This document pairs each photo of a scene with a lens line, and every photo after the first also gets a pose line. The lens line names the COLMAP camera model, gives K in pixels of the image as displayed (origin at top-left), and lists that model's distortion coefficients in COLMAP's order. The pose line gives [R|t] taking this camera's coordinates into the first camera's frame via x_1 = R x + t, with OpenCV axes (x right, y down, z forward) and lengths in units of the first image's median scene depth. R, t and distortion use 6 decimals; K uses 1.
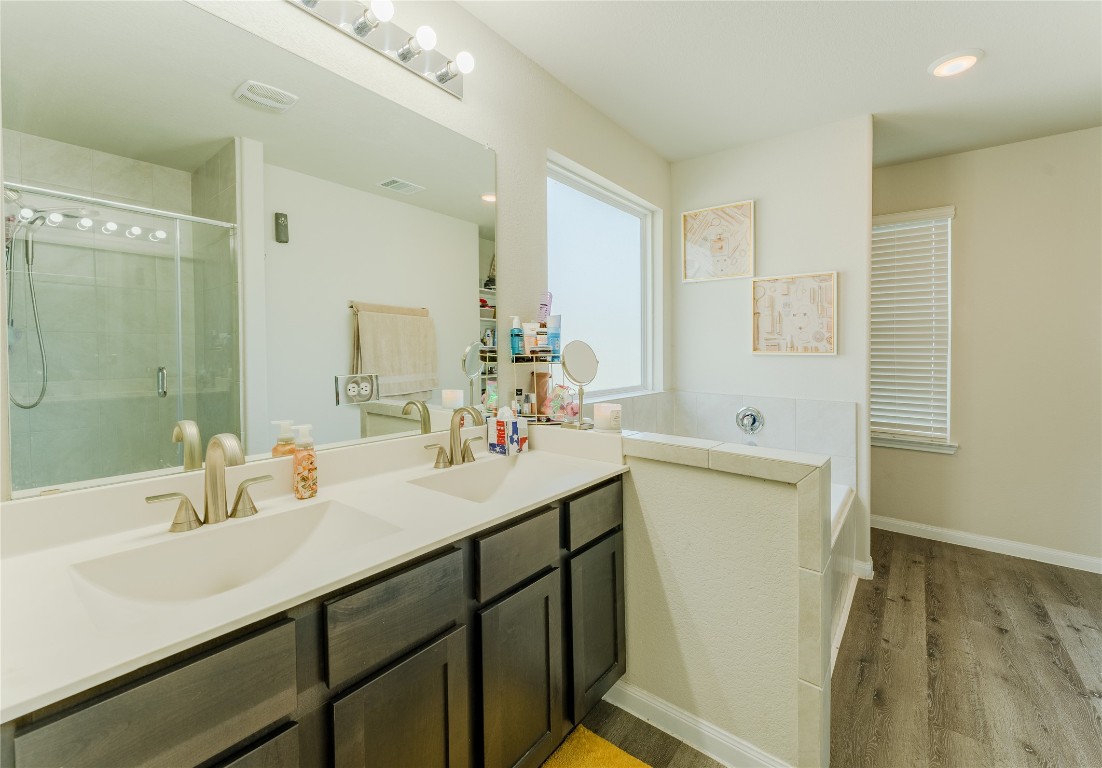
lens RADIAL K [[459.7, 0, 560.5], [0, 459.7, 361.5], [0, 0, 1]] dist [0.000113, -0.000028]
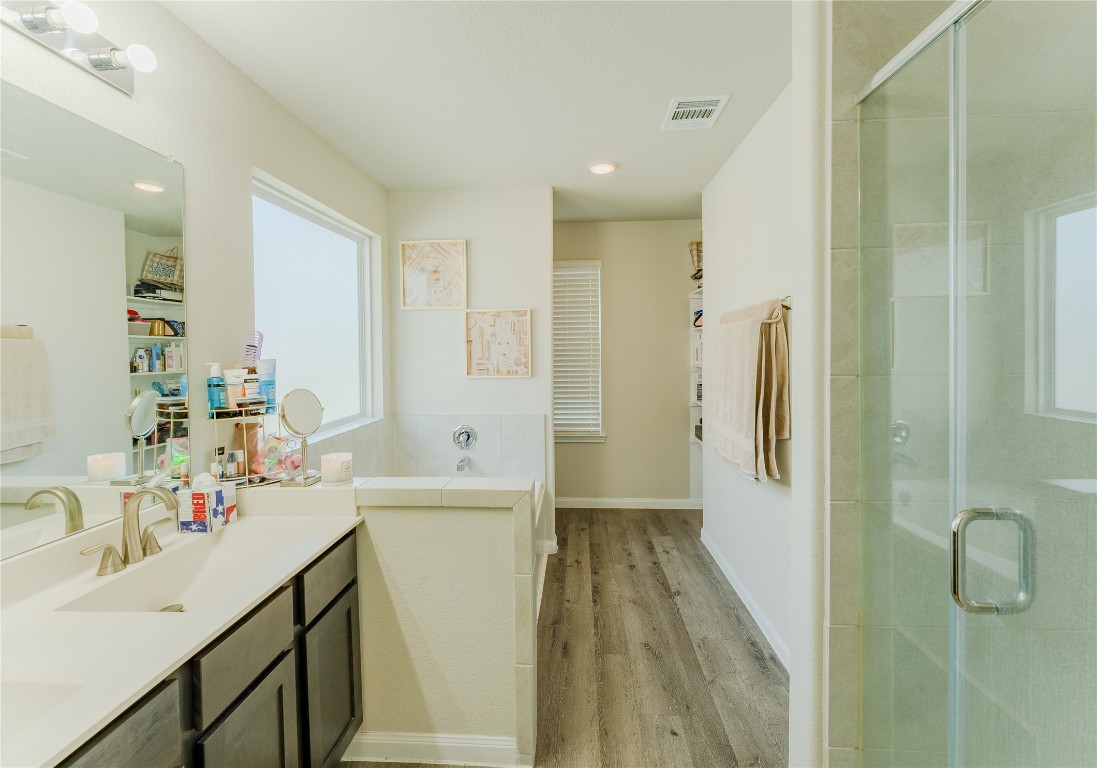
lens RADIAL K [[457.6, 0, 558.0], [0, 457.6, 361.6], [0, 0, 1]] dist [0.000113, -0.000028]
pose [[0.816519, -0.012729, 0.577178, -0.065021], [0.012519, 0.999912, 0.004341, -0.093117], [-0.577182, 0.003681, 0.816607, -0.052502]]
